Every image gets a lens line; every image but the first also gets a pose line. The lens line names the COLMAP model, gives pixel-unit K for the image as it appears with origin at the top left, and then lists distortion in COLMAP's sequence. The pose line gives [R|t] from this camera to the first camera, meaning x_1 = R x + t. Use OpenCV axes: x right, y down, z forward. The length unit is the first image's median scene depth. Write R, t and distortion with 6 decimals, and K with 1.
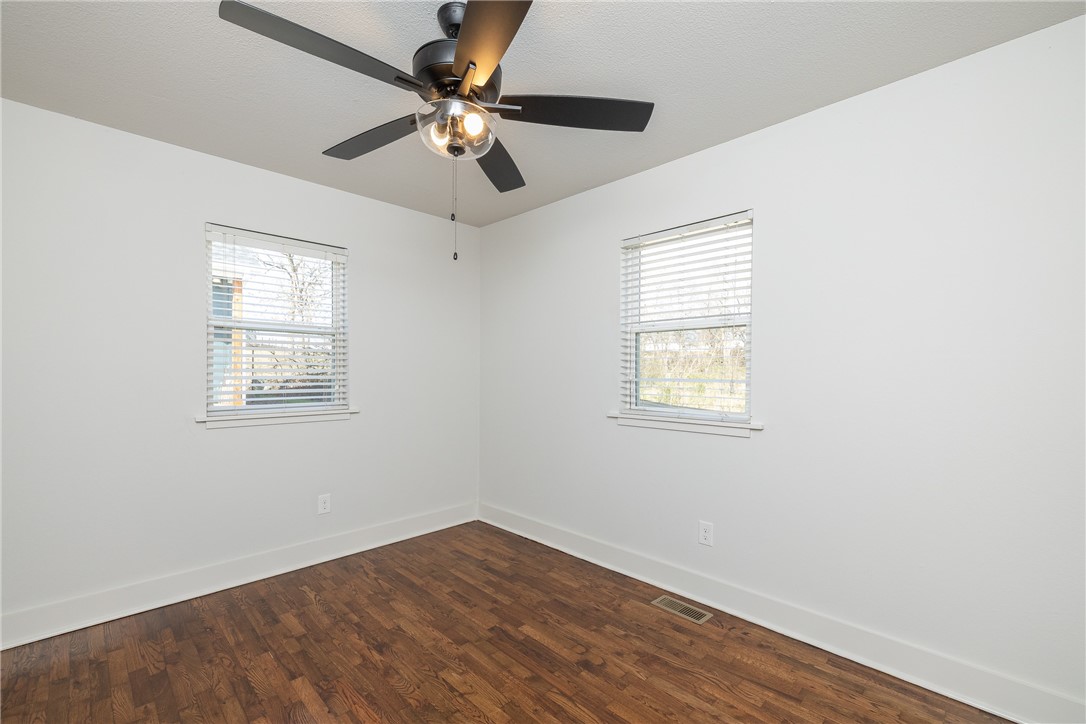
lens RADIAL K [[468.6, 0, 540.6], [0, 468.6, 366.4], [0, 0, 1]] dist [0.000413, 0.000161]
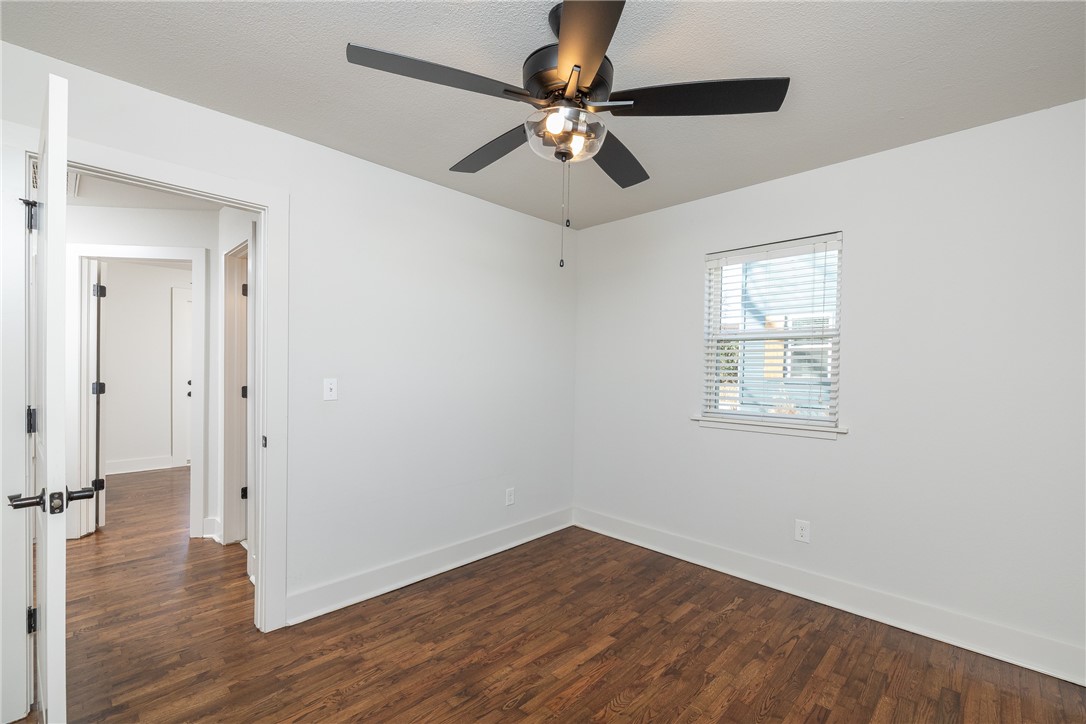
lens RADIAL K [[468.6, 0, 540.6], [0, 468.6, 366.4], [0, 0, 1]] dist [0.000413, 0.000161]
pose [[0.013488, -0.012624, -0.999829, 0.558073], [-0.004007, 0.999912, -0.012679, -0.004691], [0.999901, 0.004178, 0.013436, 0.659118]]
